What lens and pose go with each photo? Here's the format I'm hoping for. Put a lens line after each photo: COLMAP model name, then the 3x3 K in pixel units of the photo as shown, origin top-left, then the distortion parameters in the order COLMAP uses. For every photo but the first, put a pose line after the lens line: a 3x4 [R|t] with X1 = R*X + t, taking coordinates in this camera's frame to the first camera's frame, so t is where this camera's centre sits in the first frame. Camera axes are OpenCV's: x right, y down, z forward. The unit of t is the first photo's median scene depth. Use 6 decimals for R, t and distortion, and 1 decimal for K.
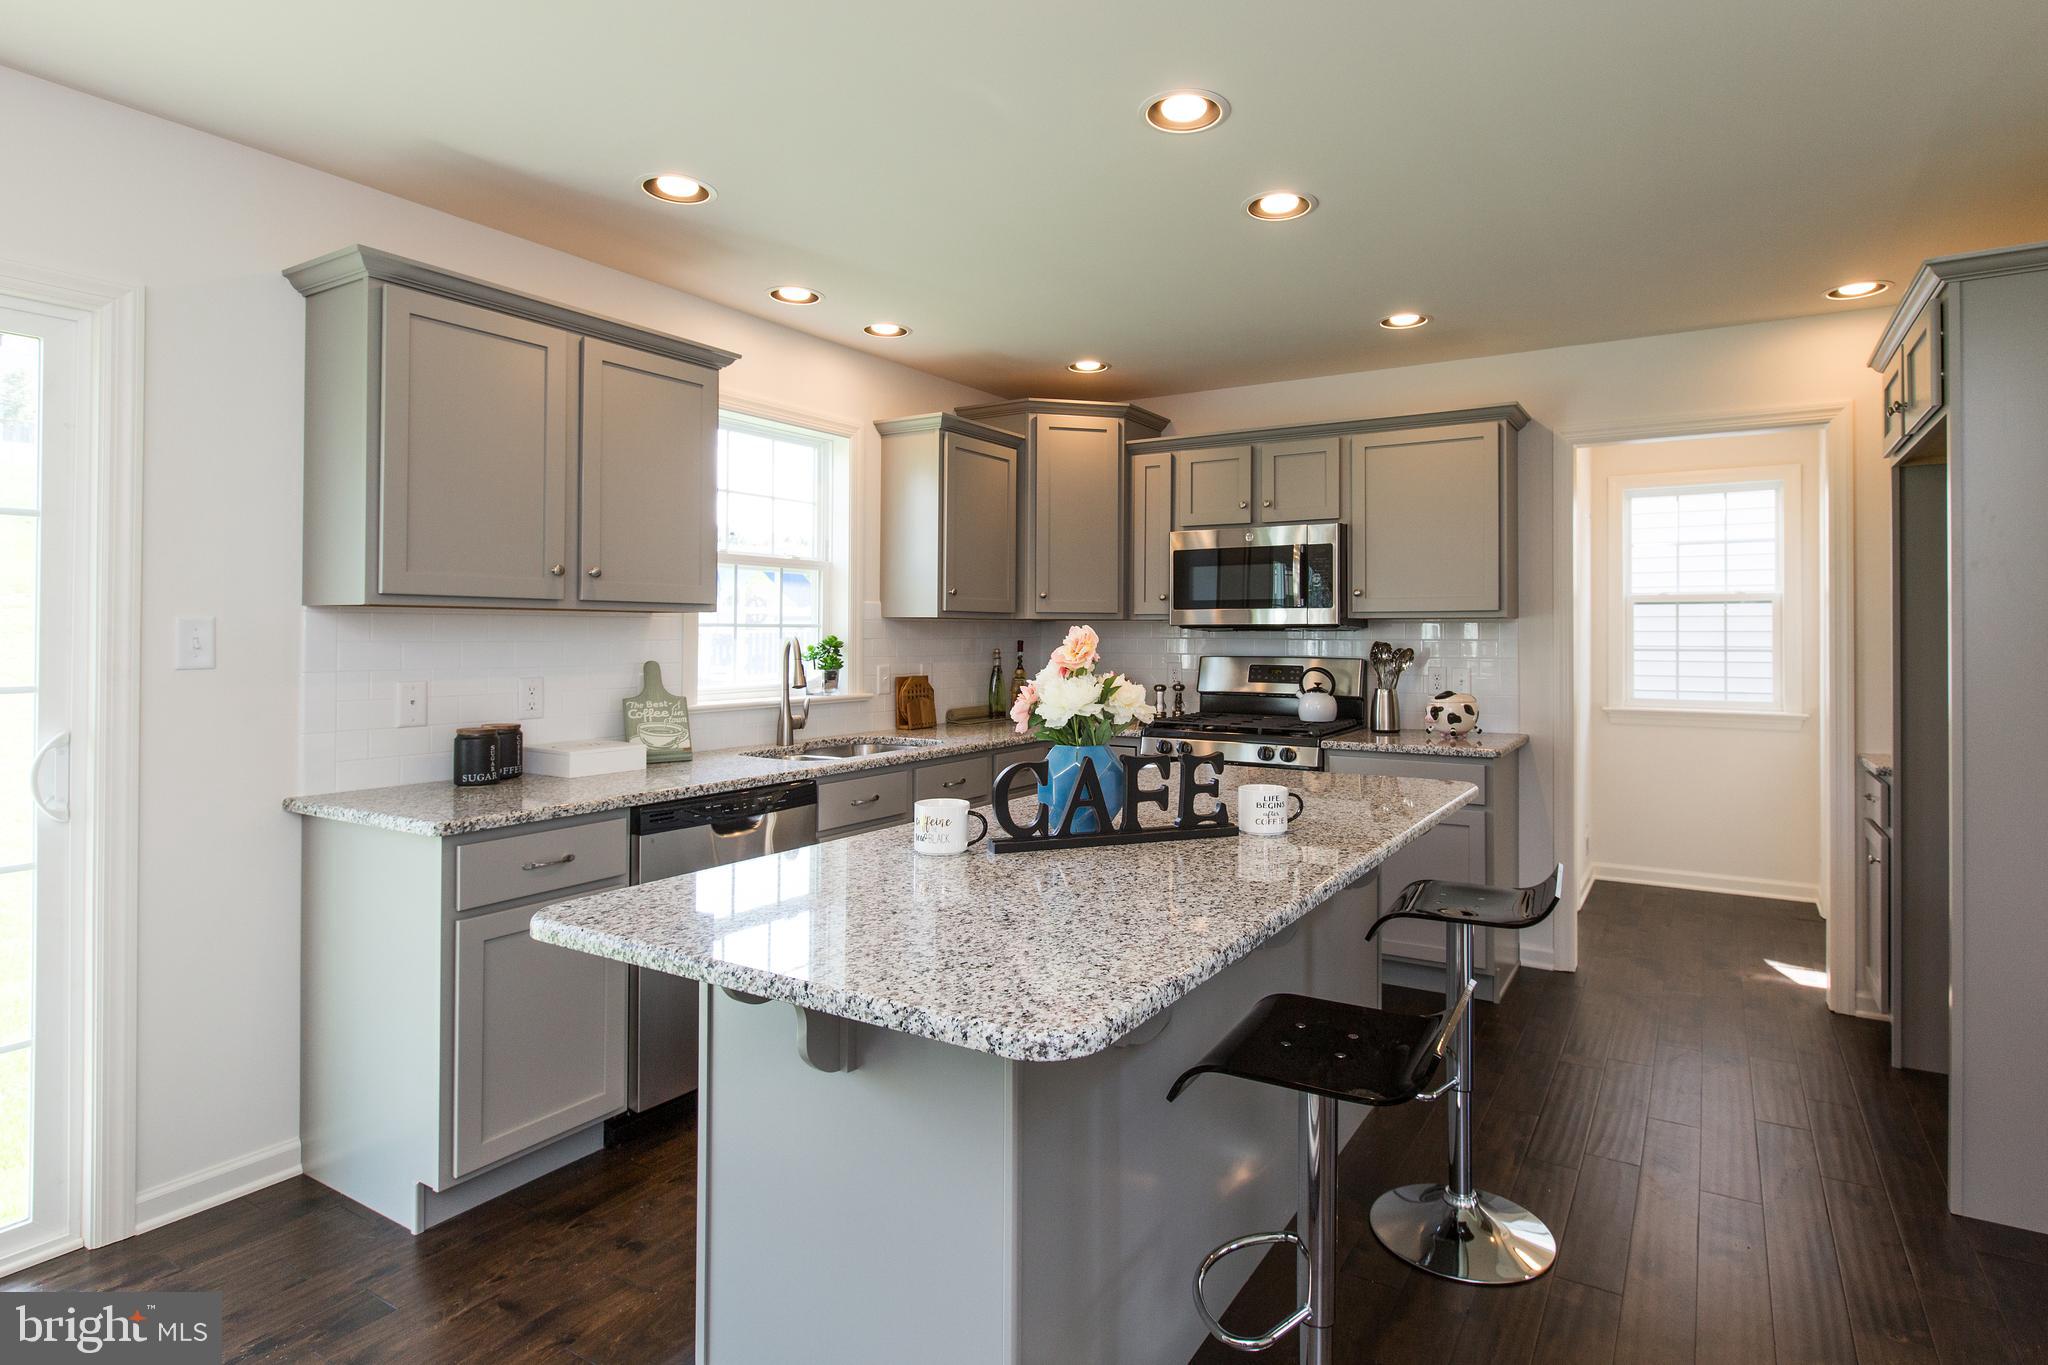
lens RADIAL K [[1087.5, 0, 1024.3], [0, 1087.5, 626.5], [0, 0, 1]] dist [0.000017, -0.000010]
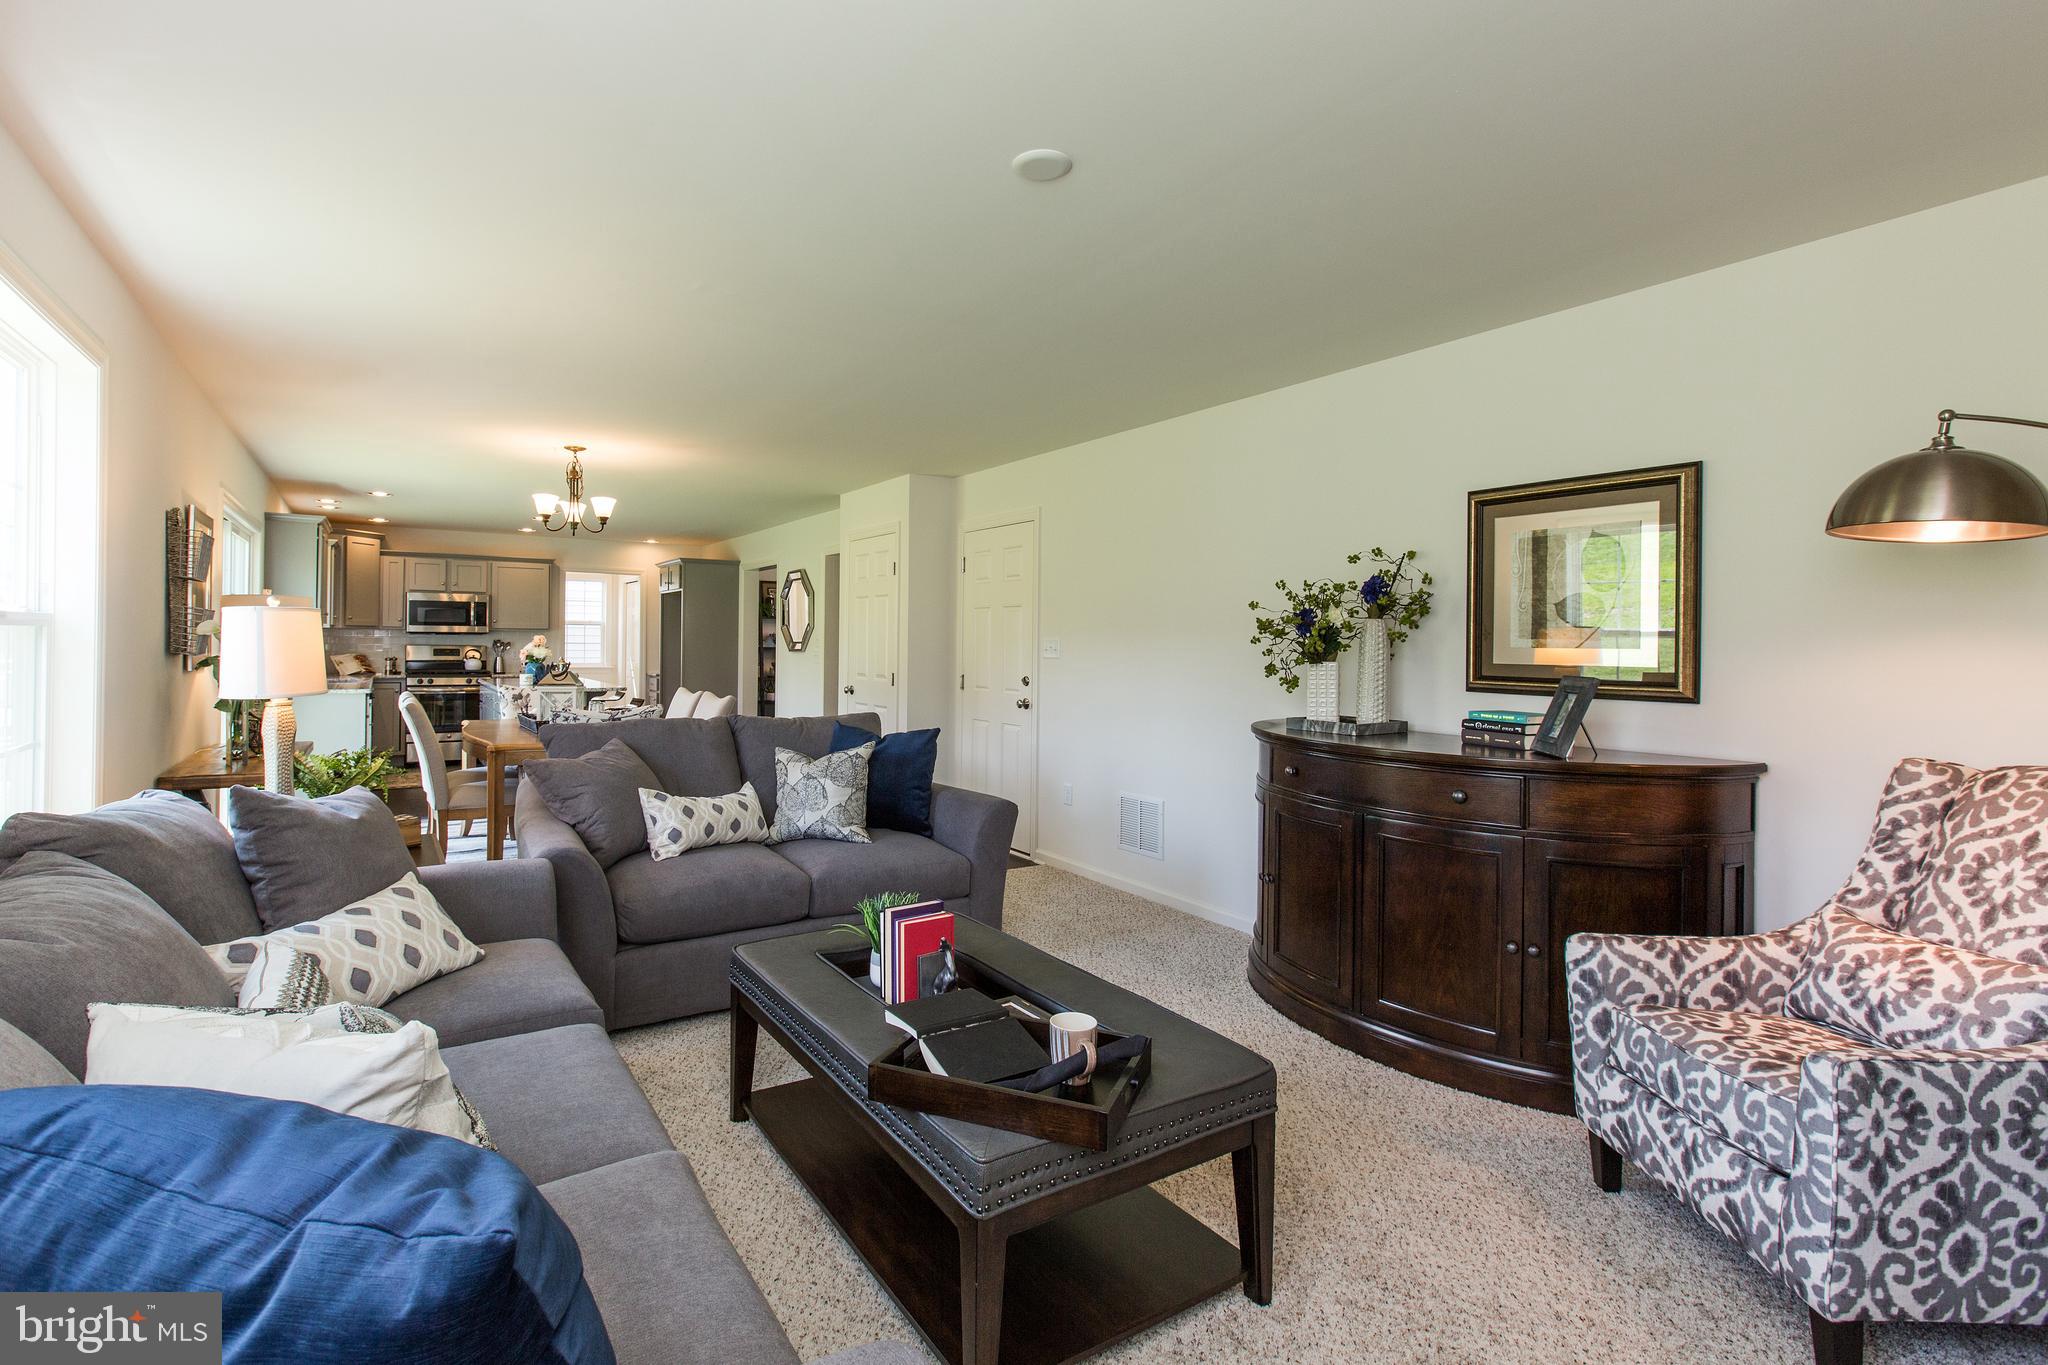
lens RADIAL K [[994.9, 0, 1023.3], [0, 994.9, 635.6], [0, 0, 1]] dist [-0.000007, -0.000011]
pose [[0.416716, 0.001178, 0.909036, -1.301851], [-0.008771, 0.999958, 0.002725, -0.012111], [-0.908994, -0.009109, 0.416709, -1.136280]]
